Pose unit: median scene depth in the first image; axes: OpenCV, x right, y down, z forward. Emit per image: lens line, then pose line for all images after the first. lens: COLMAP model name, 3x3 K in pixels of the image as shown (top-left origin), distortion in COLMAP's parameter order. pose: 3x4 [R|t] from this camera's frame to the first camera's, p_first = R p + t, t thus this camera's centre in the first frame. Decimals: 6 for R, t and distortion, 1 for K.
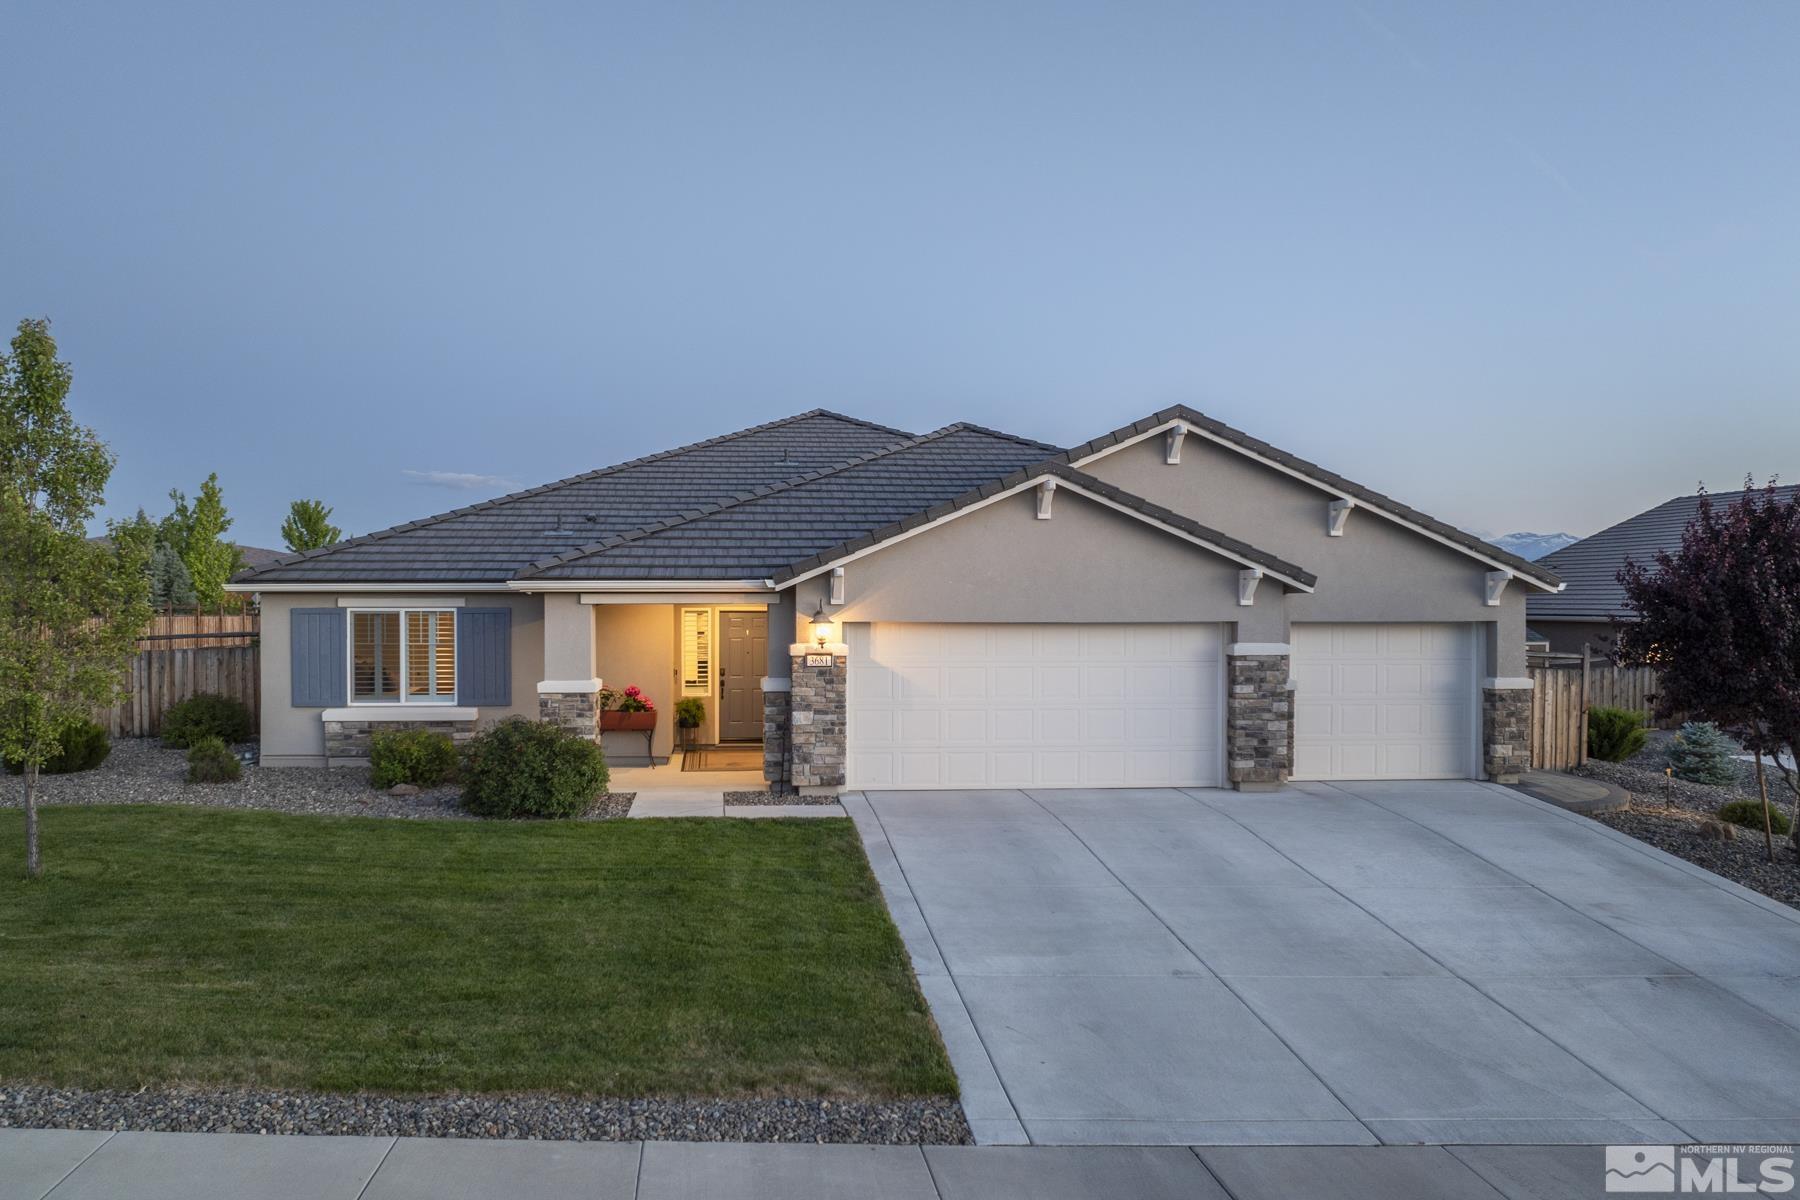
lens RADIAL K [[1320.5, 0, 798.8], [0, 1320.5, 620.8], [0, 0, 1]] dist [-0.039200, 0.001886]
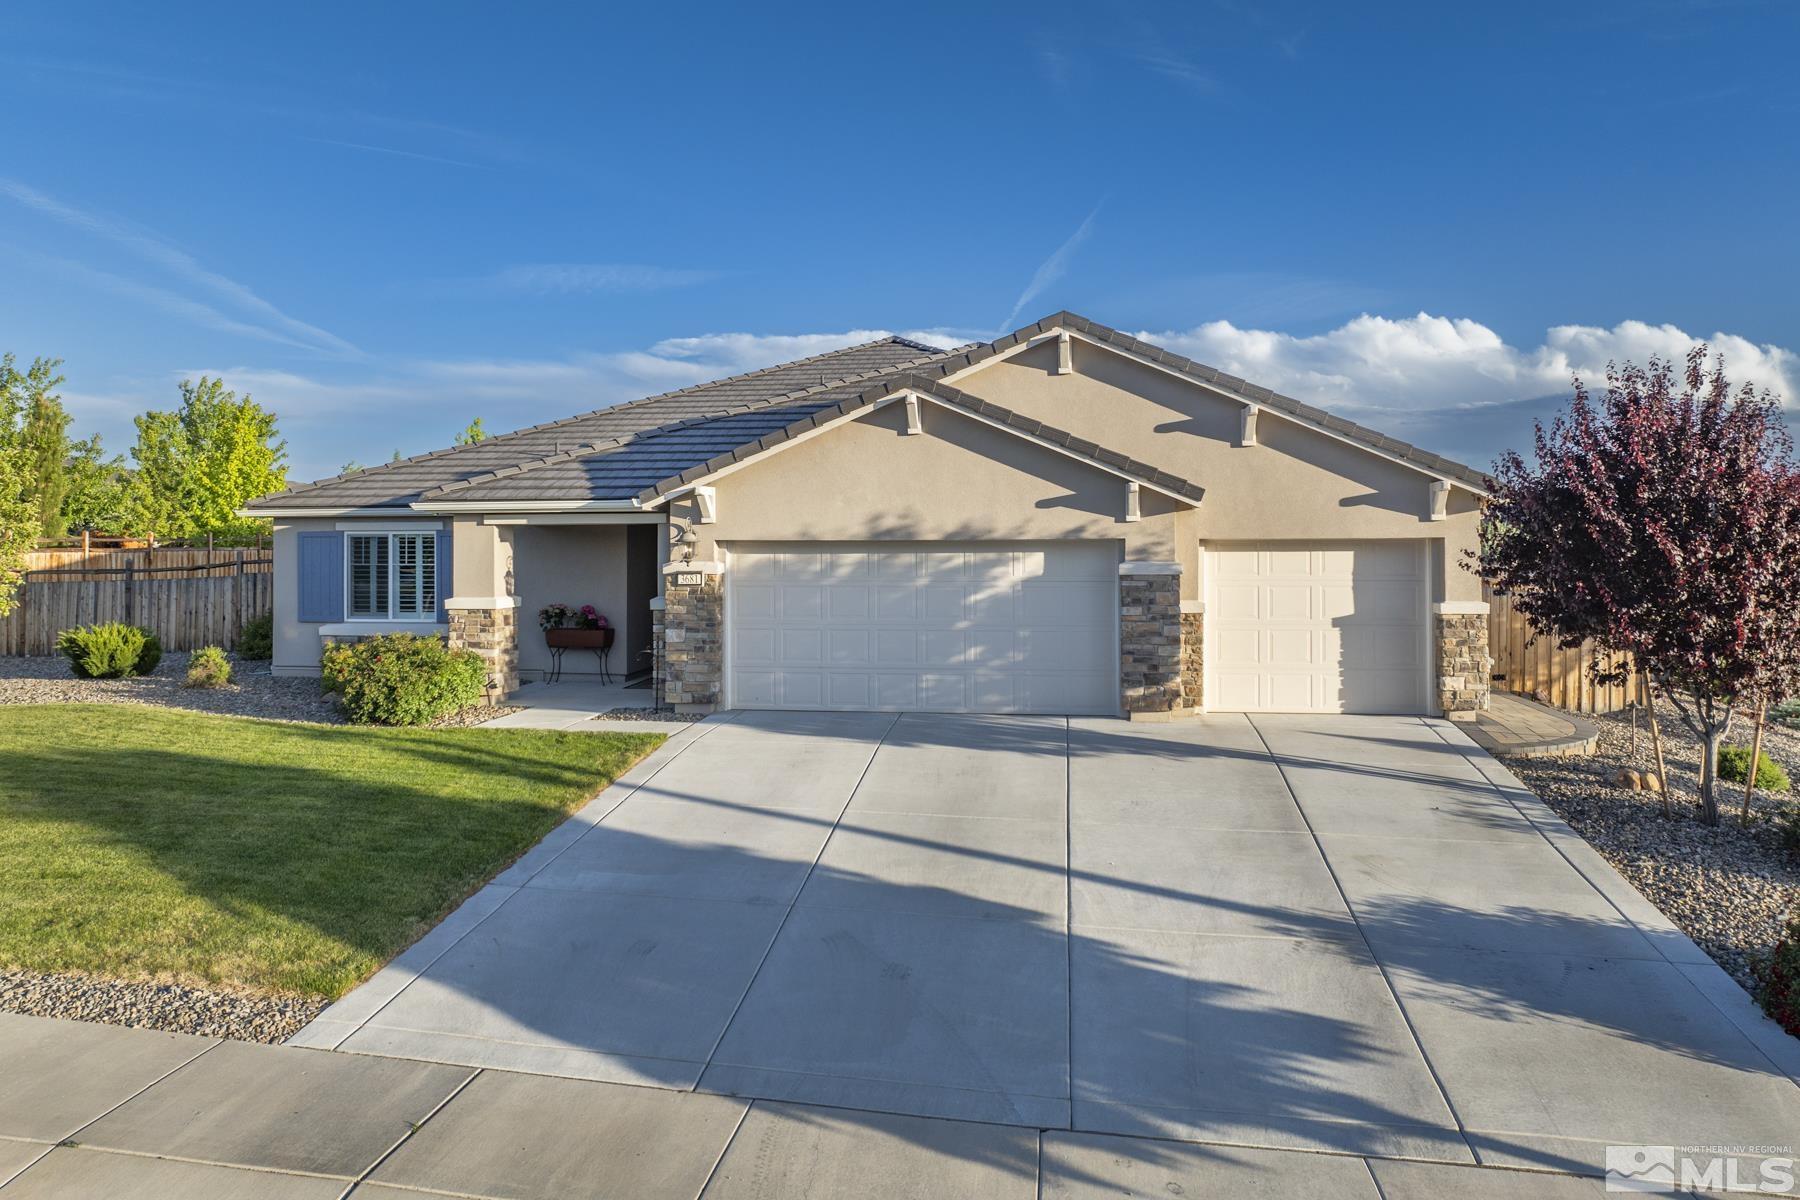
lens RADIAL K [[1299.0, 0, 895.3], [0, 1299.0, 521.4], [0, 0, 1]] dist [-0.037591, -0.005901]
pose [[0.978005, -0.006683, -0.208474, 0.367046], [0.000979, 0.999623, -0.027453, 0.013331], [0.208579, 0.026645, 0.977642, 0.061304]]
